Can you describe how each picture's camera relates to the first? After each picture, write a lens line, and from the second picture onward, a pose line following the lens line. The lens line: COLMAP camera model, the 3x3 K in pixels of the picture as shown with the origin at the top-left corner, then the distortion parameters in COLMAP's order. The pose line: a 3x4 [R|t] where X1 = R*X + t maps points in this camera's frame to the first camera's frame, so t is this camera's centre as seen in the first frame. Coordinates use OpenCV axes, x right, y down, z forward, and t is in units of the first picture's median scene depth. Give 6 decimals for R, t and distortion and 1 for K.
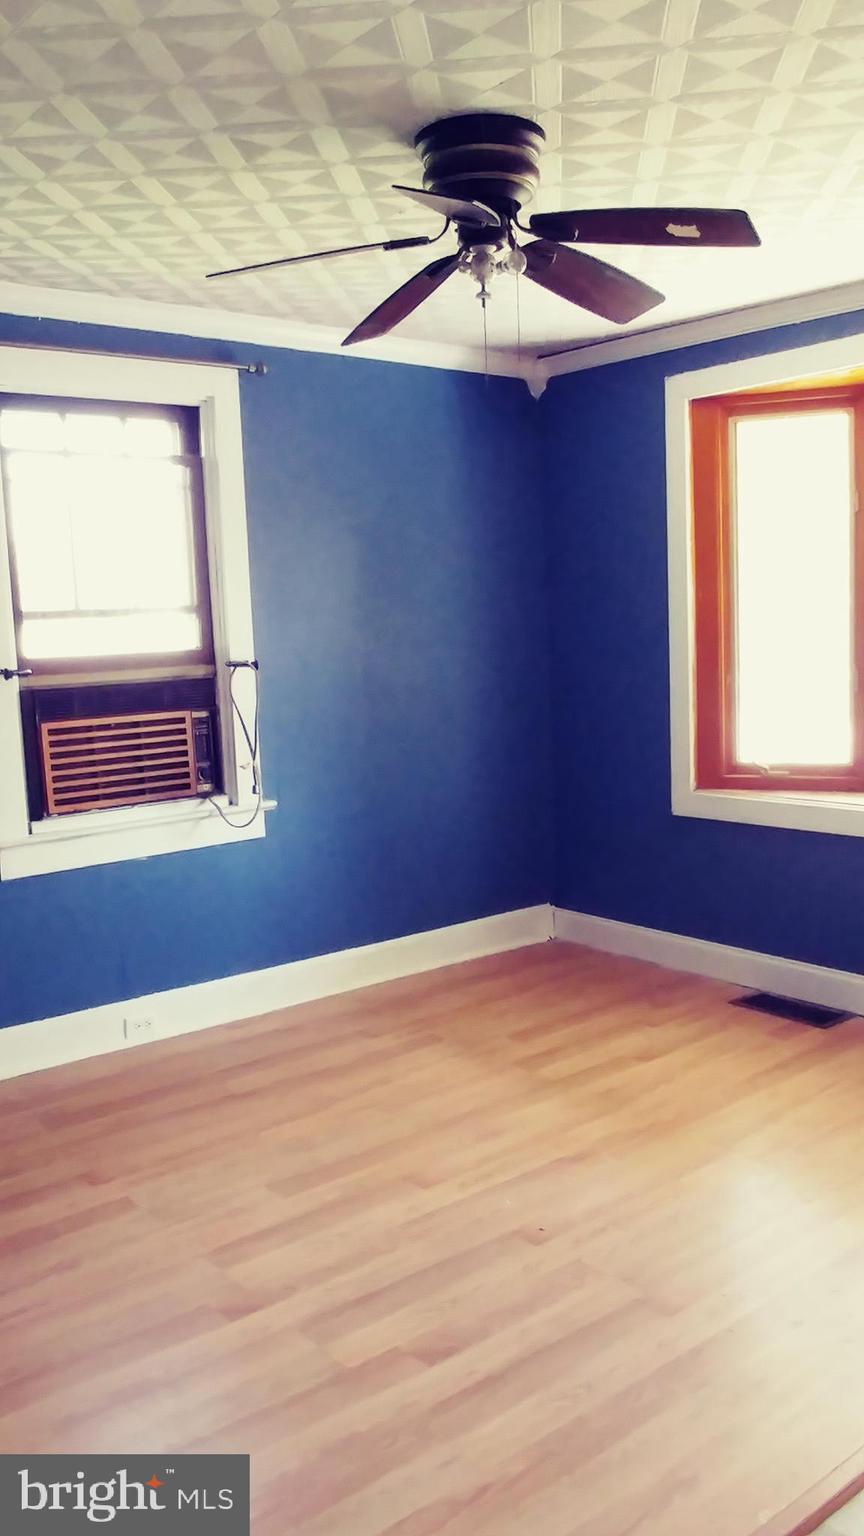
lens RADIAL K [[1278.7, 0, 432.0], [0, 1278.7, 768.0], [0, 0, 1]] dist [0.061278, 0.001351]
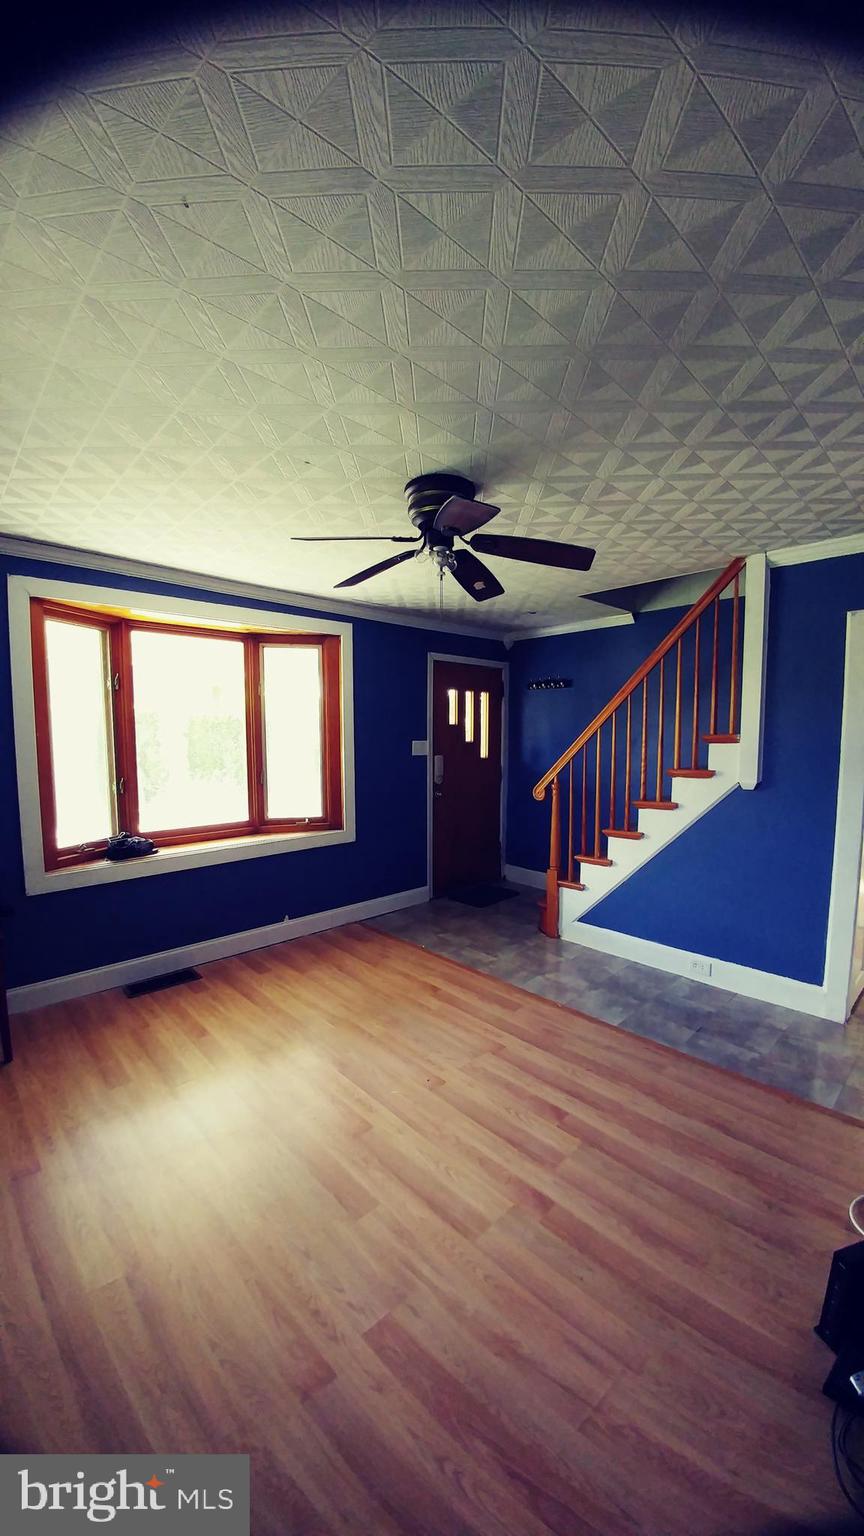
lens RADIAL K [[557.2, 0, 432.0], [0, 557.2, 768.0], [0, 0, 1]] dist [-0.000300, -0.000031]
pose [[-0.072928, -0.022125, 0.997092, -0.648531], [0.115672, 0.992819, 0.030490, -0.100561], [-0.990607, 0.117559, -0.069845, 0.925909]]
